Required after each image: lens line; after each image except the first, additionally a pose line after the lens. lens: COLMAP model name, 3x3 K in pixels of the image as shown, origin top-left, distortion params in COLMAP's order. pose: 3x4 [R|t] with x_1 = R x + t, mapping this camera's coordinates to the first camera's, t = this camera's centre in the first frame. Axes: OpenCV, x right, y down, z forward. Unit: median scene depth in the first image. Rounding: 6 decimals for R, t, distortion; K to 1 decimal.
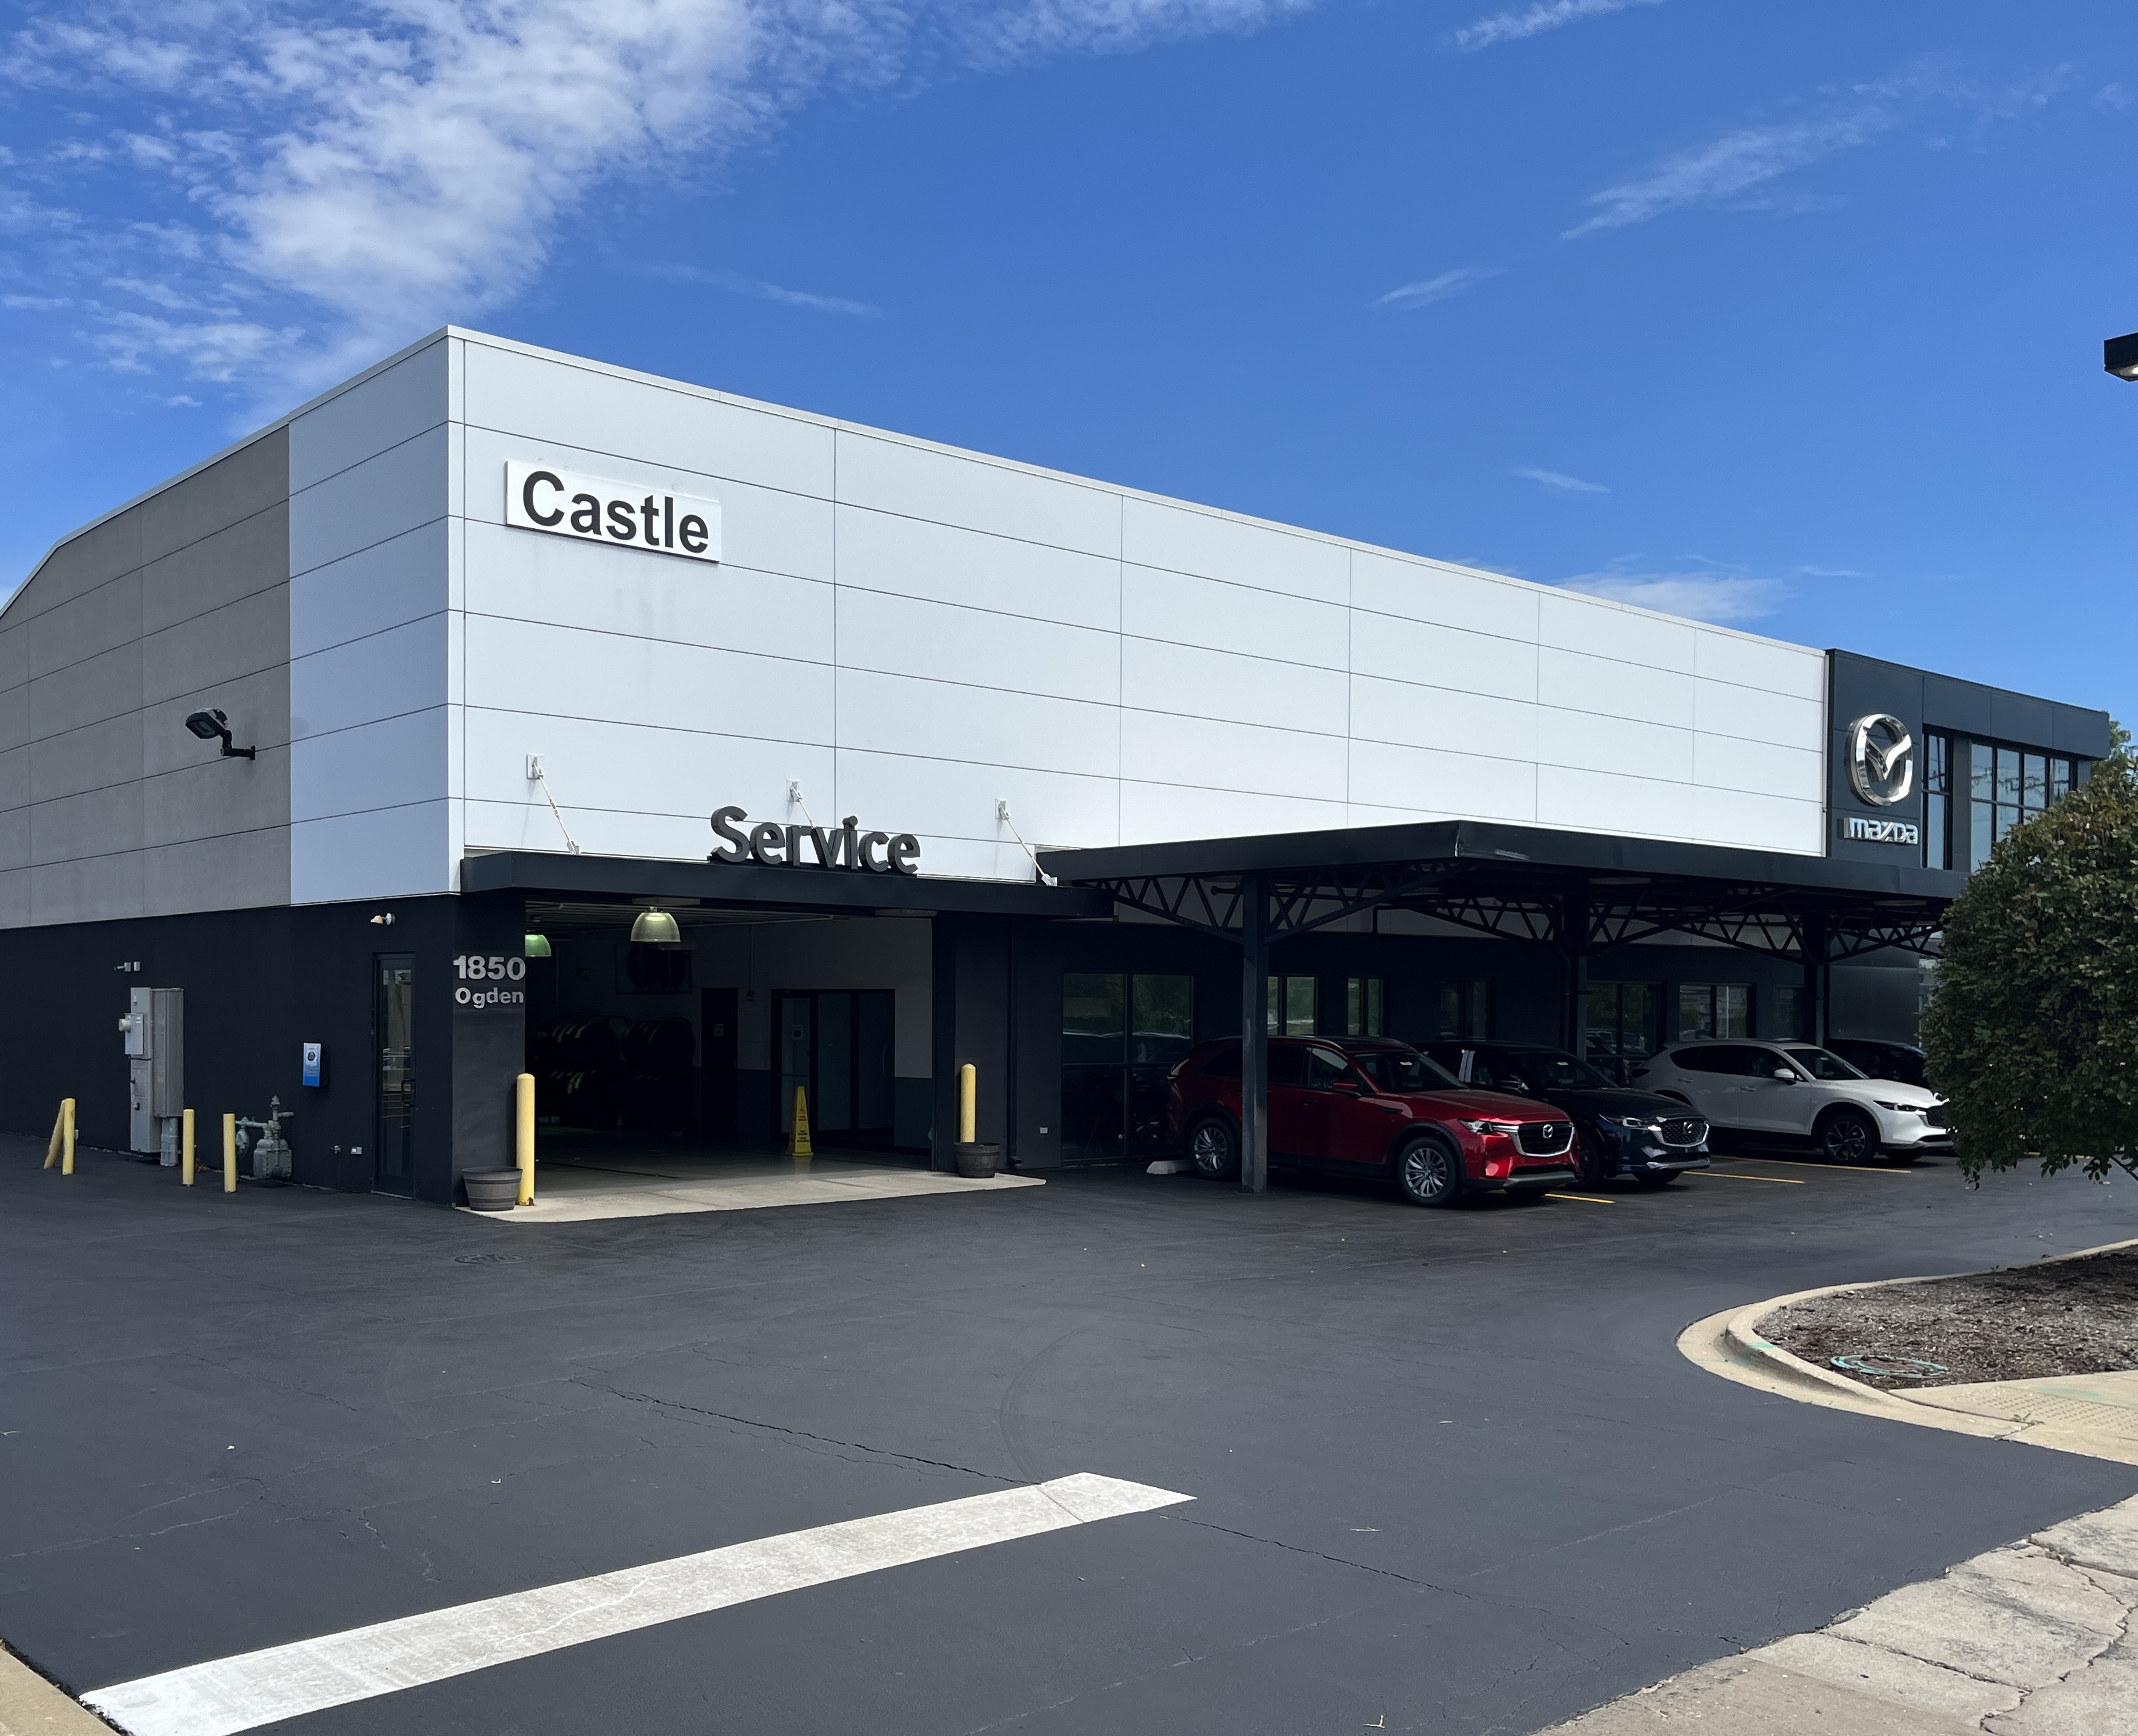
lens RADIAL K [[2008.1, 0, 1064.2], [0, 2008.1, 995.4], [0, 0, 1]] dist [0.158051, -0.249765]
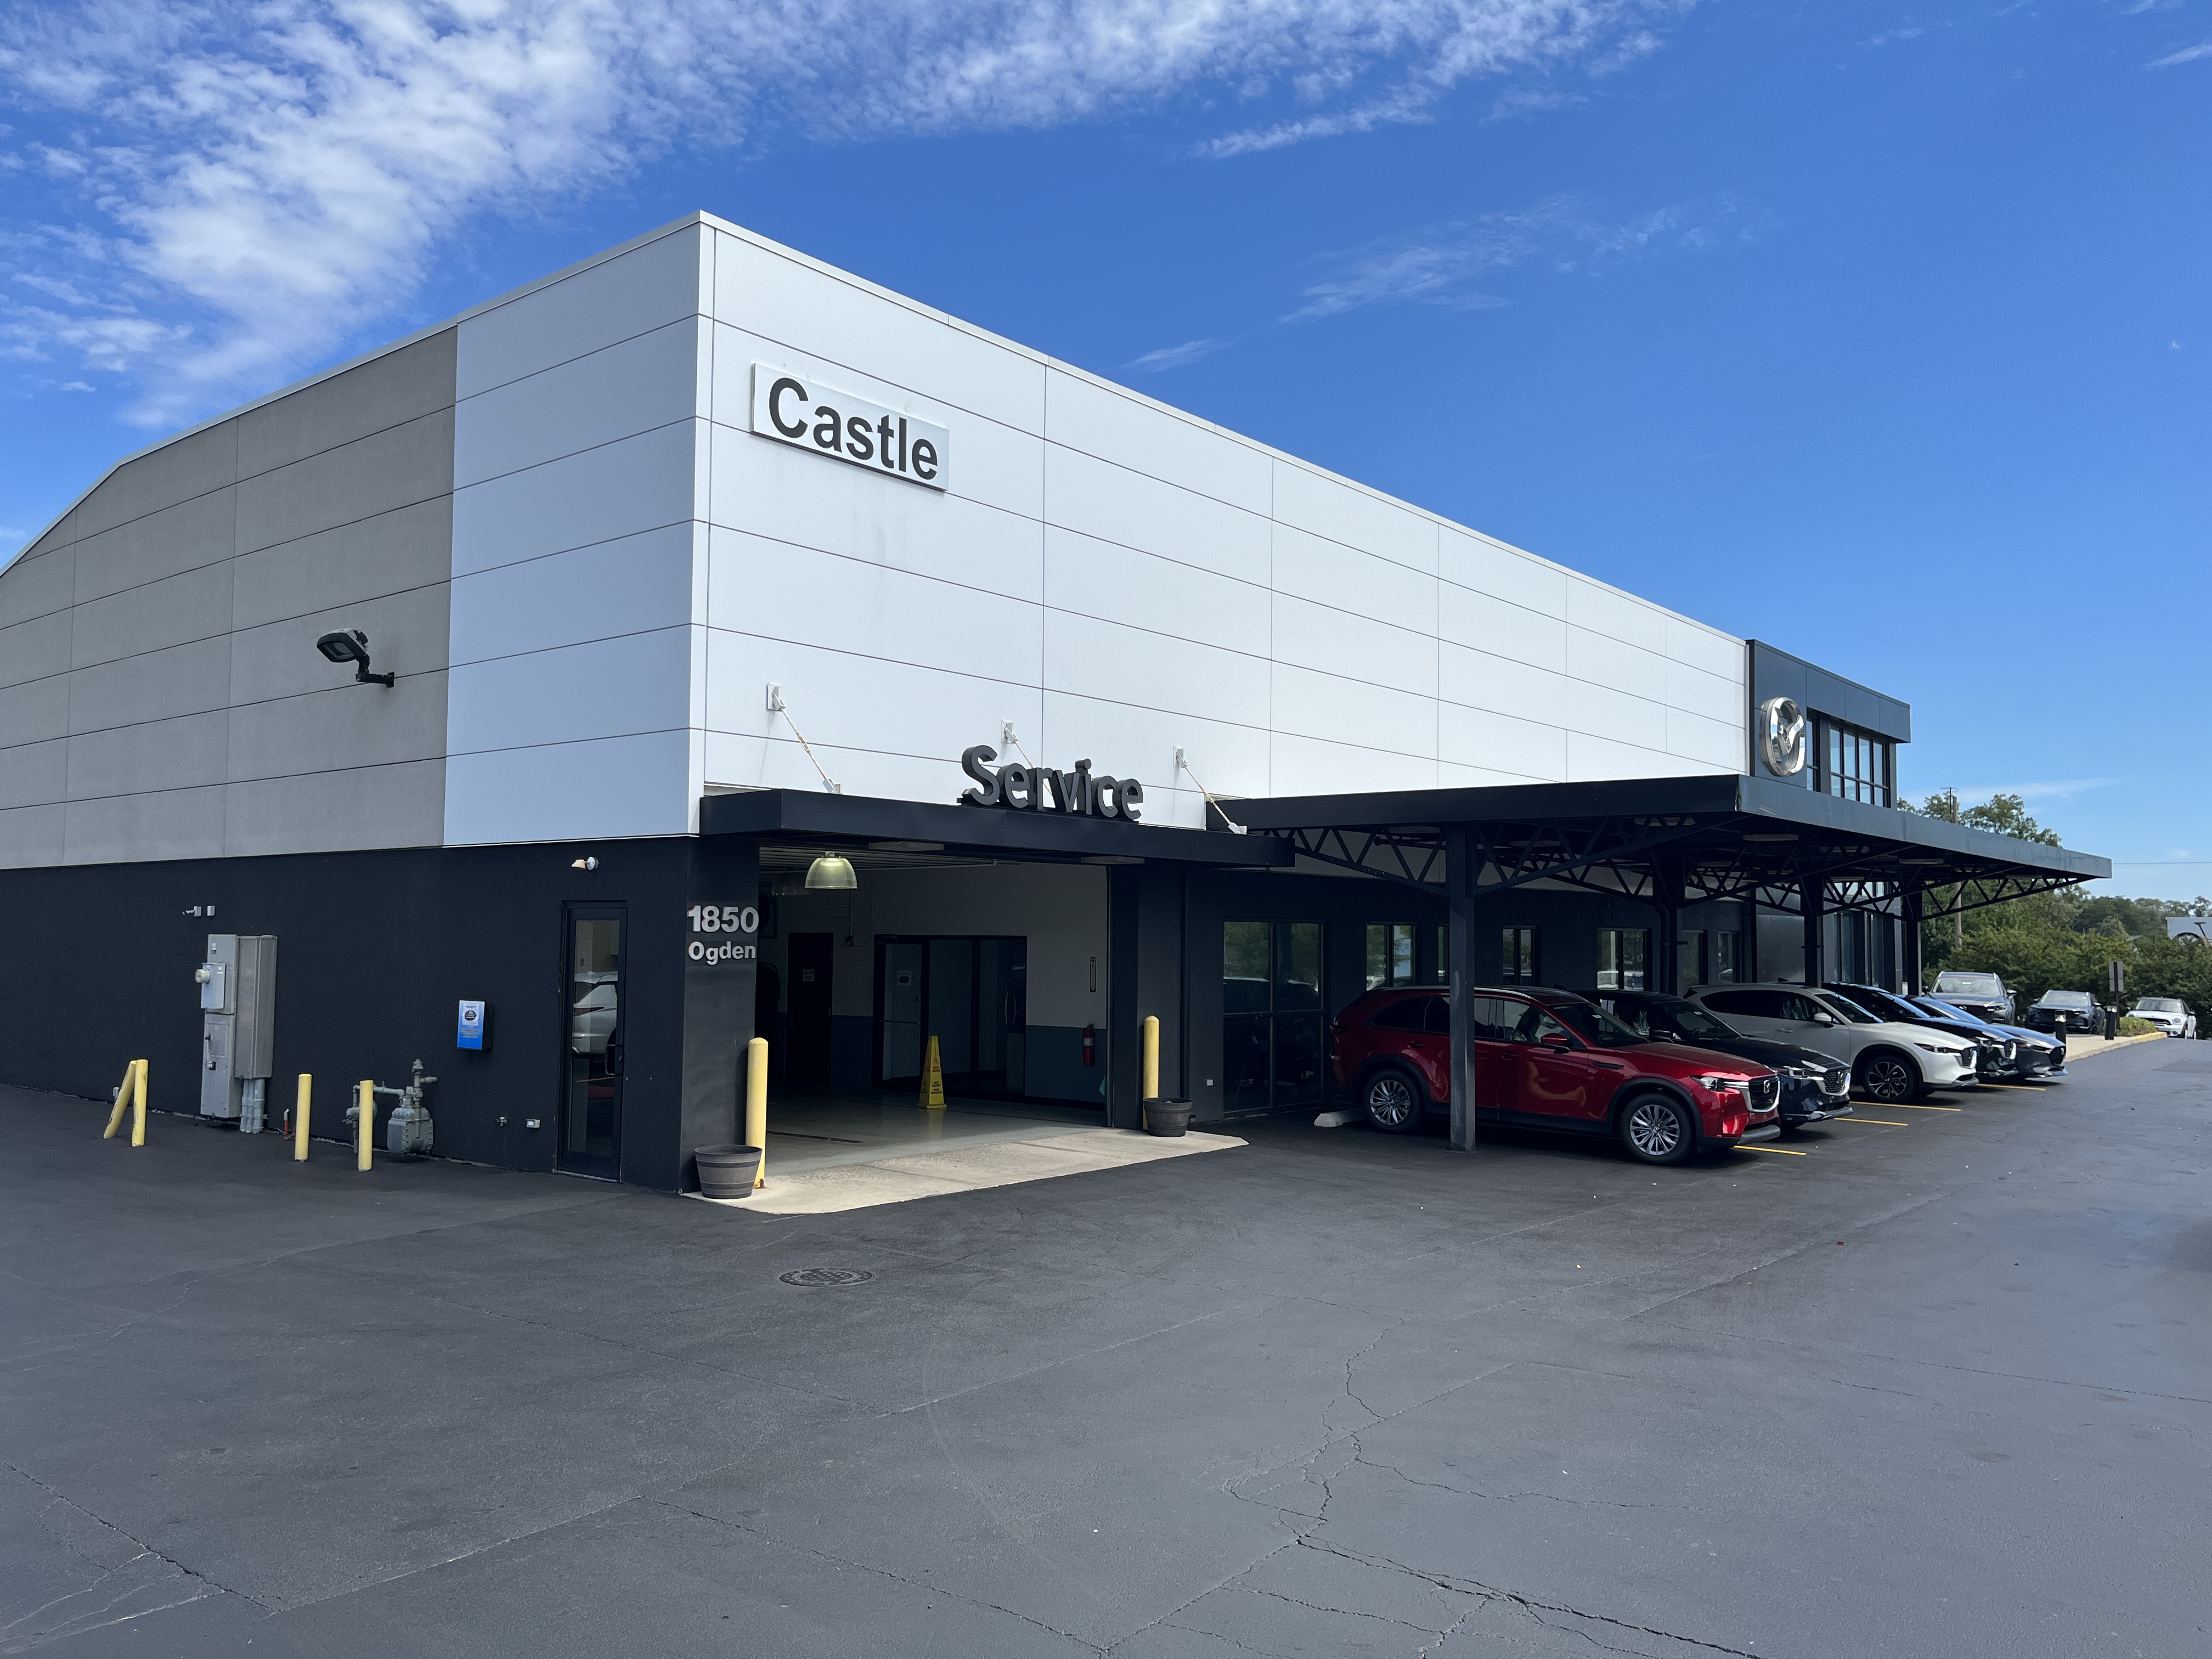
lens RADIAL K [[1667.7, 0, 1117.7], [0, 1667.7, 839.7], [0, 0, 1]] dist [0.124789, -0.229496]
pose [[0.985259, 0.012991, 0.170575, -0.209596], [-0.004181, 0.998643, -0.051904, -0.009591], [-0.171018, 0.050425, 0.983977, 0.211141]]
